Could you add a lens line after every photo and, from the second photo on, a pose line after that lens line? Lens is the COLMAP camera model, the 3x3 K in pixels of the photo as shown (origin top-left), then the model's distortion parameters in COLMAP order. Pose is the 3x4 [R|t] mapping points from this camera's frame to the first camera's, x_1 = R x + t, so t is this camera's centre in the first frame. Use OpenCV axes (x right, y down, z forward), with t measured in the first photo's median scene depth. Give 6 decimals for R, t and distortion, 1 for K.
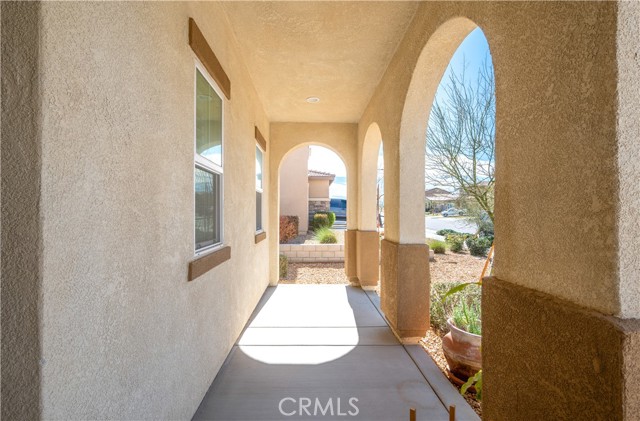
lens RADIAL K [[284.1, 0, 320.0], [0, 284.1, 210.5], [0, 0, 1]] dist [-0.000027, -0.000010]
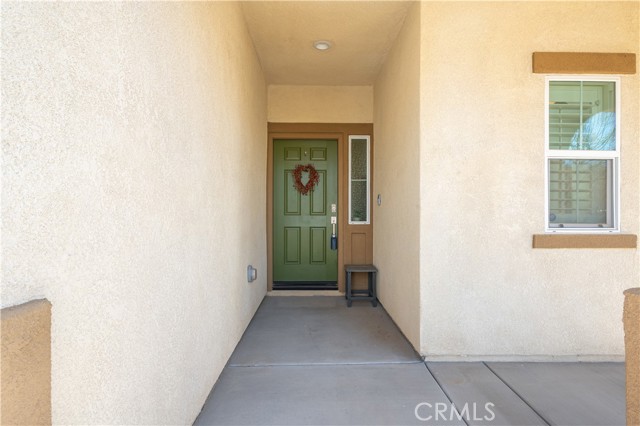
lens RADIAL K [[305.3, 0, 320.0], [0, 305.3, 213.0], [0, 0, 1]] dist [0.000133, 0.000076]
pose [[-0.015876, -0.002078, -0.999872, 1.283331], [0.006871, 0.999974, -0.002187, 0.099955], [0.999850, -0.006905, -0.015861, 0.014171]]
